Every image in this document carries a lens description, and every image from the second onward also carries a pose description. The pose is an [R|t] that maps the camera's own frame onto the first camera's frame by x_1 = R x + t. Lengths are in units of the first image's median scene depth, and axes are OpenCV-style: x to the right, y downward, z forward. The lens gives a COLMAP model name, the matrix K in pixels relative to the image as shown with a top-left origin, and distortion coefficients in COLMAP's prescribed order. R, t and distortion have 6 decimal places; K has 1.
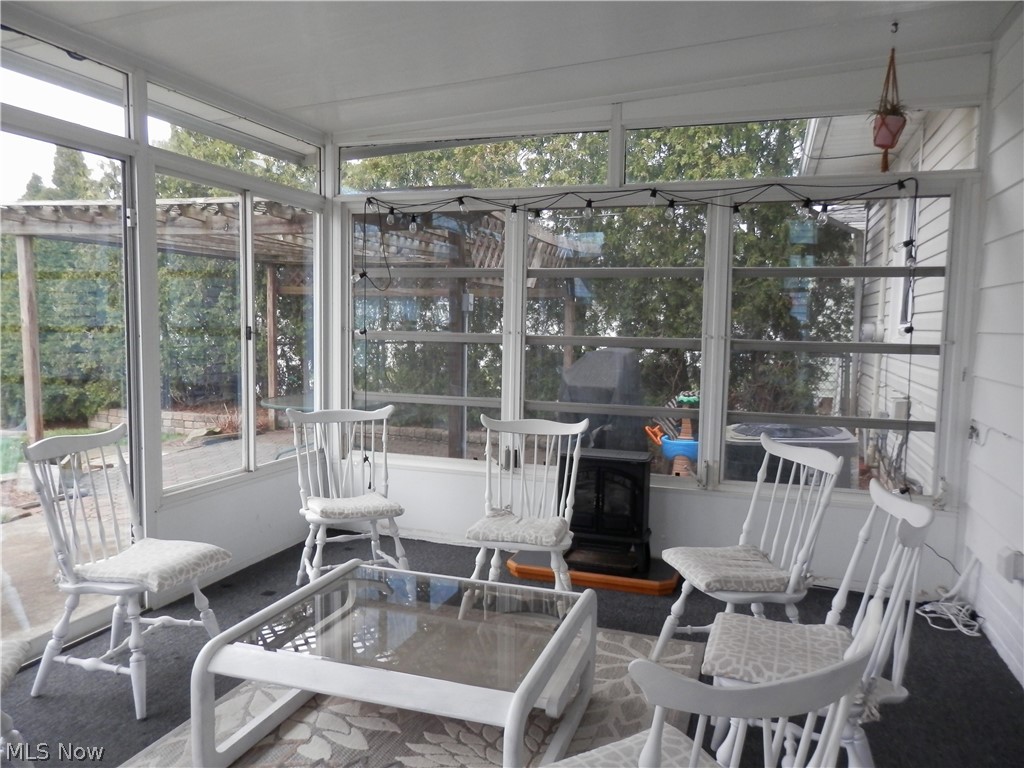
lens RADIAL K [[754.5, 0, 515.1], [0, 754.5, 386.7], [0, 0, 1]] dist [-0.009833, 0.008690]
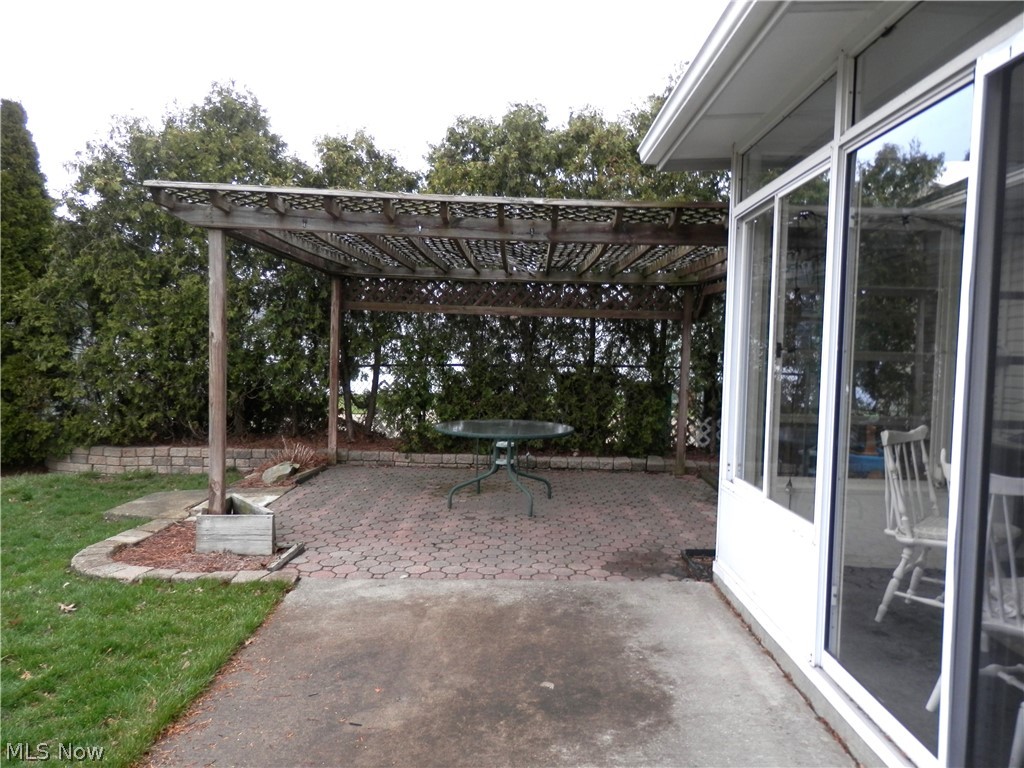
lens RADIAL K [[754.5, 0, 515.1], [0, 754.5, 386.7], [0, 0, 1]] dist [-0.009833, 0.008690]
pose [[0.950614, -0.007073, 0.310296, -0.402055], [0.017553, 0.999365, -0.030996, -0.002442], [-0.309880, 0.034912, 0.950134, 0.102097]]
